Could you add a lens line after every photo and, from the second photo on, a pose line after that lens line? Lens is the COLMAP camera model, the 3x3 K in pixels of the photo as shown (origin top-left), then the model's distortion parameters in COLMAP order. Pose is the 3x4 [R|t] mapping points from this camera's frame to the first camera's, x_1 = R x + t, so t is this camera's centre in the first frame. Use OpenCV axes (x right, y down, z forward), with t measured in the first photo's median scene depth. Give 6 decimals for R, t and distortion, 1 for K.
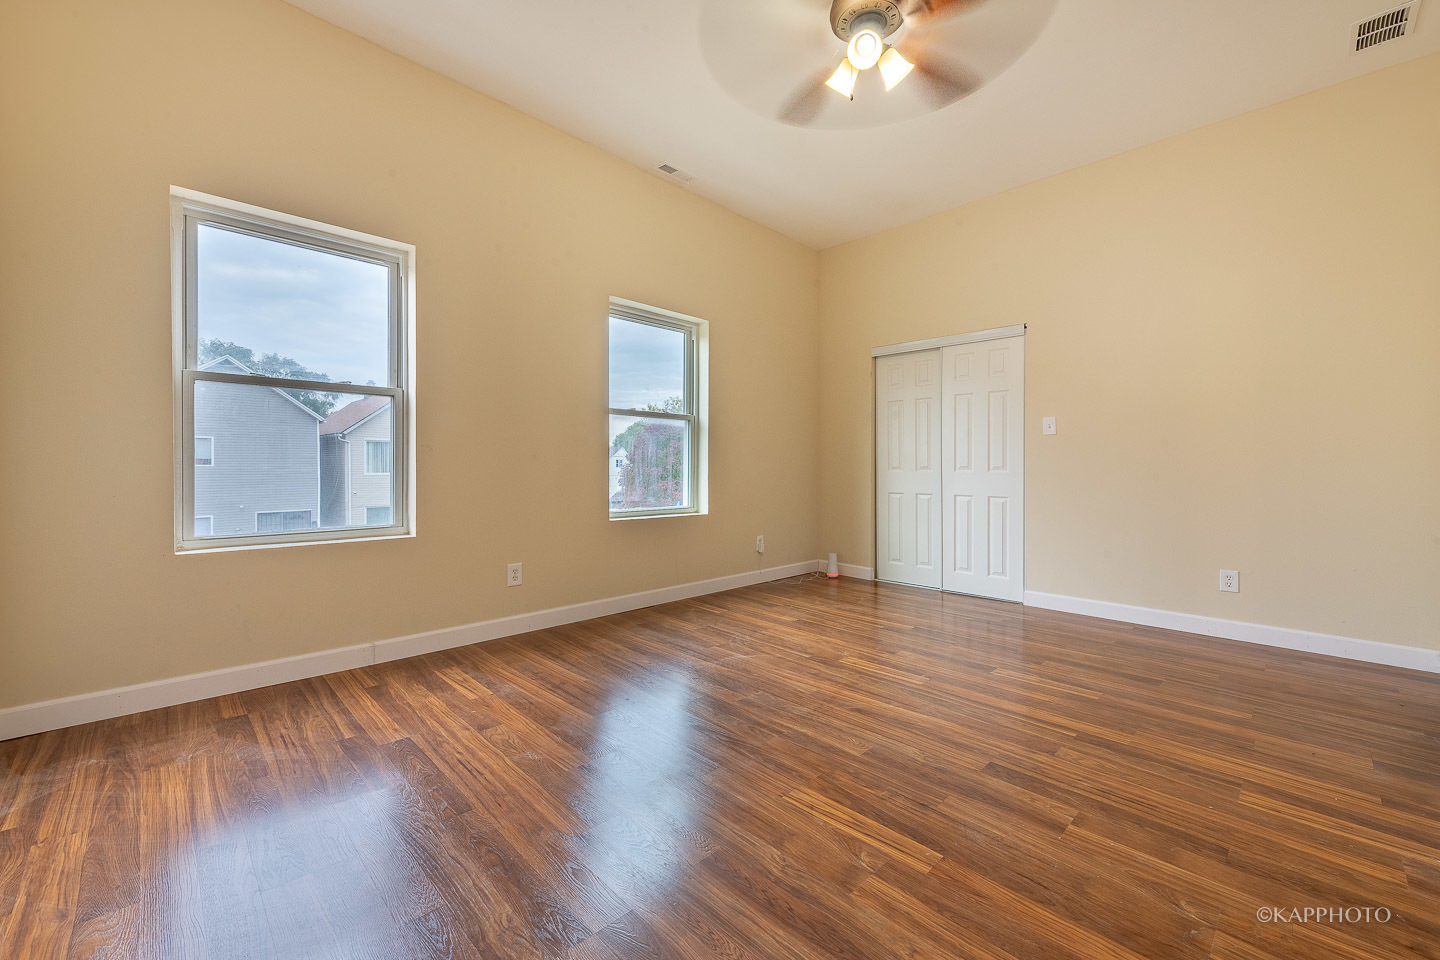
lens RADIAL K [[576.3, 0, 719.4], [0, 576.3, 470.9], [0, 0, 1]] dist [0.015296, -0.005076]
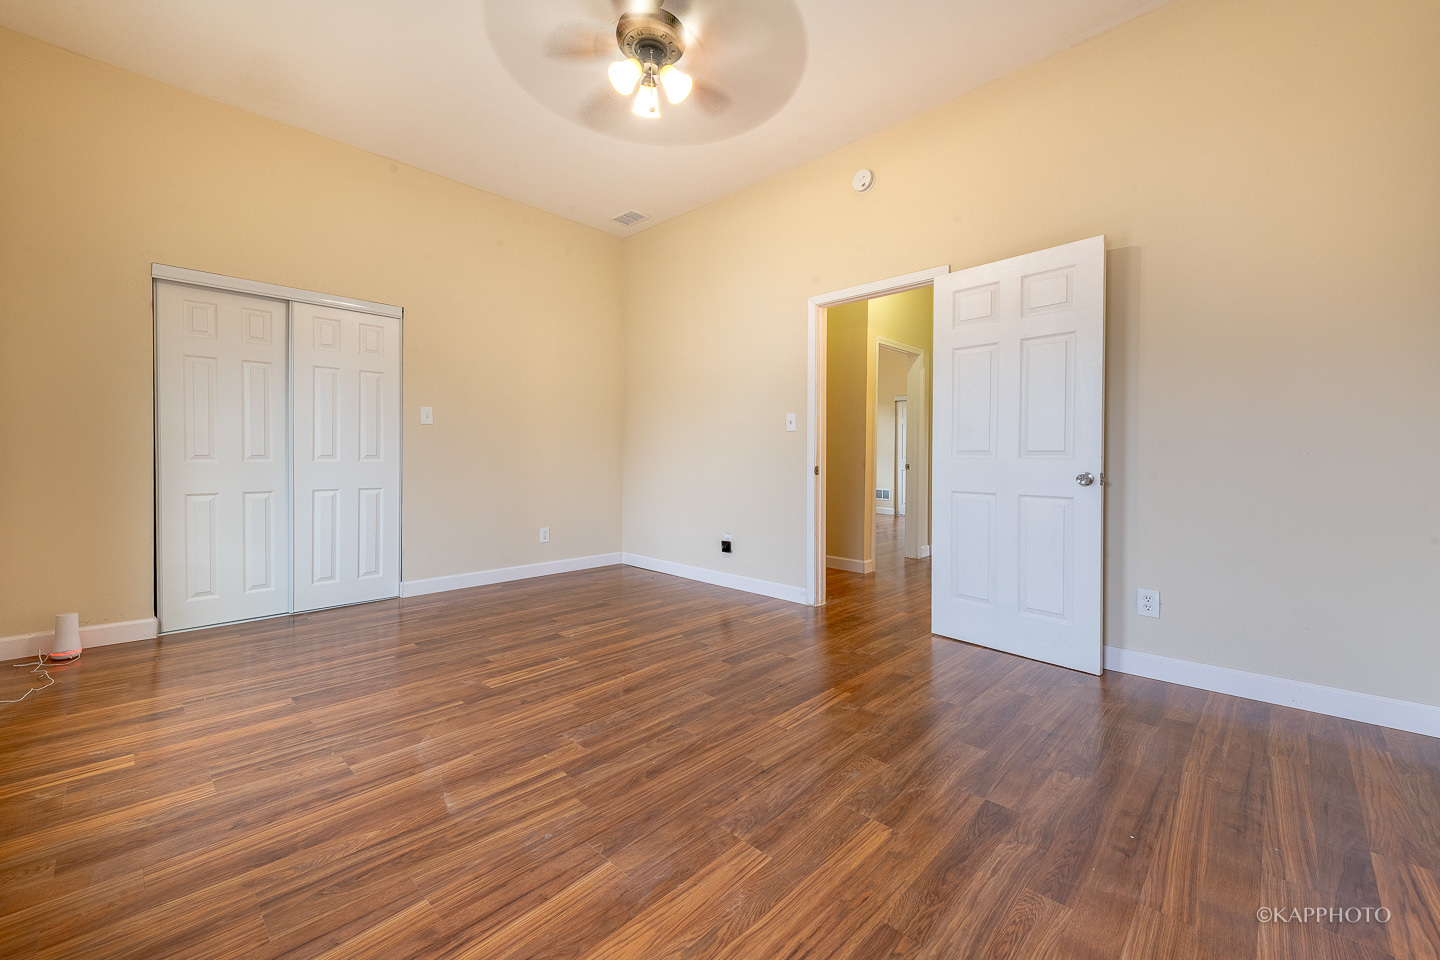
lens RADIAL K [[576.3, 0, 724.0], [0, 576.3, 474.7], [0, 0, 1]] dist [0.015296, -0.005076]
pose [[-0.027099, -0.036887, 0.998952, -0.679738], [0.003798, 0.999308, 0.037003, -0.013633], [-0.999626, 0.004797, -0.026941, 0.725936]]
